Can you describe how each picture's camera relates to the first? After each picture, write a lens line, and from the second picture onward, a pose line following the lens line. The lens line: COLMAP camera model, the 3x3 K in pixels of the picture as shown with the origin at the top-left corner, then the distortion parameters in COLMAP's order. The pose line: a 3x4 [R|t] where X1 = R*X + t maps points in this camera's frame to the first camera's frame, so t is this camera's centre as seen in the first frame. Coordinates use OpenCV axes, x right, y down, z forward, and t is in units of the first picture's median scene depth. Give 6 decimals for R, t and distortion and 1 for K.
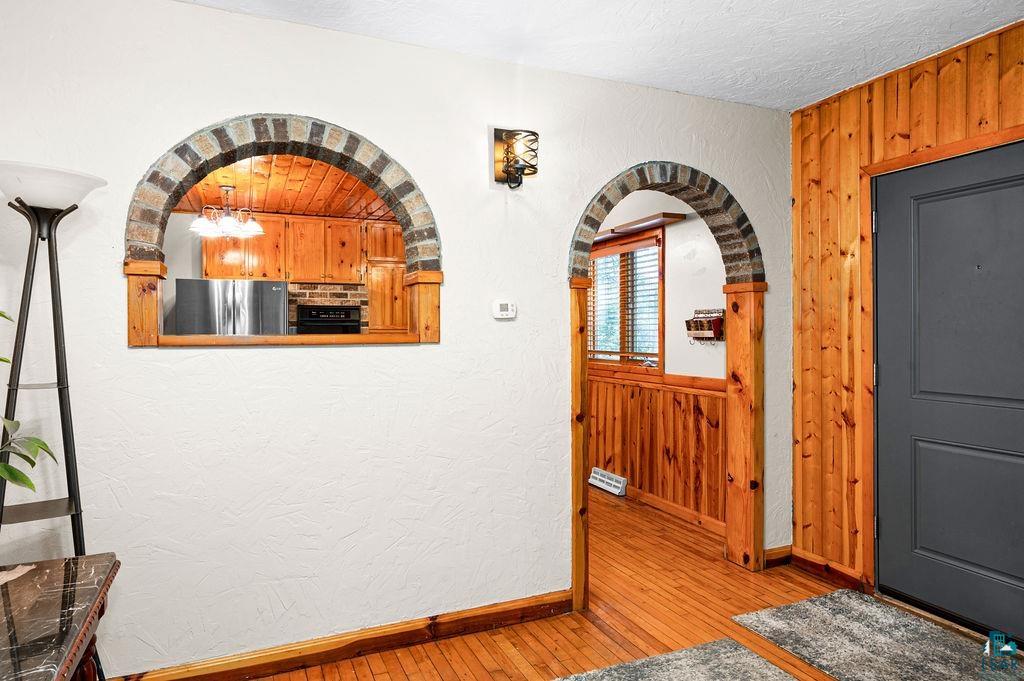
lens RADIAL K [[619.8, 0, 511.6], [0, 619.8, 337.1], [0, 0, 1]] dist [-0.004661, 0.000292]
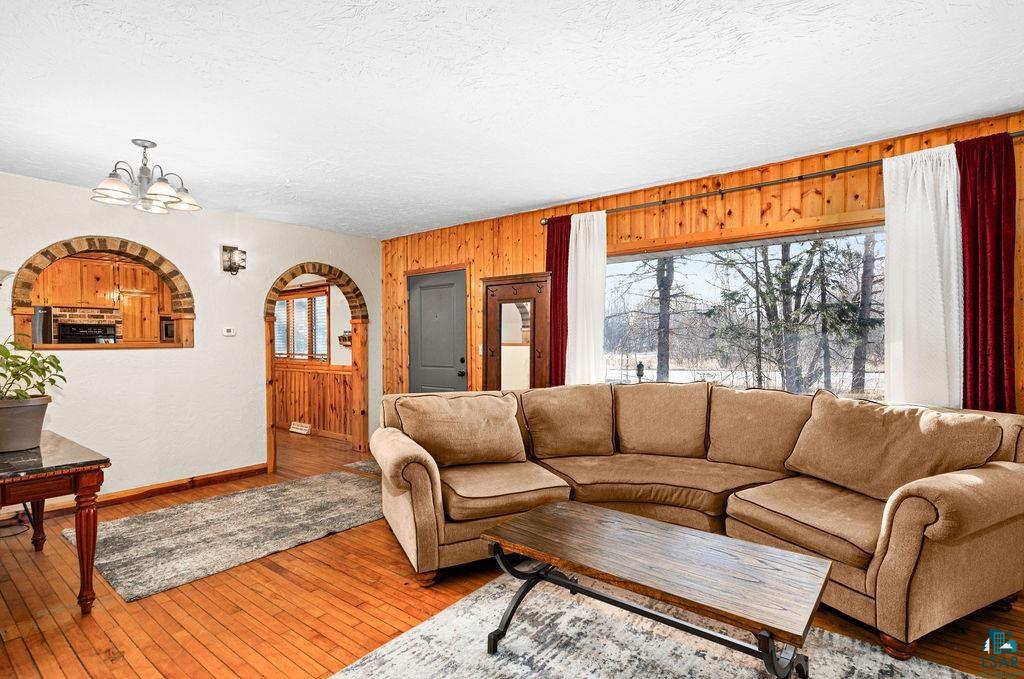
lens RADIAL K [[492.2, 0, 505.1], [0, 492.2, 350.4], [0, 0, 1]] dist [-0.005306, 0.002668]
pose [[0.884035, -0.010346, 0.467306, 0.028943], [0.007144, 0.999937, 0.008624, 0.009325], [-0.467366, -0.004285, 0.884054, -0.739359]]
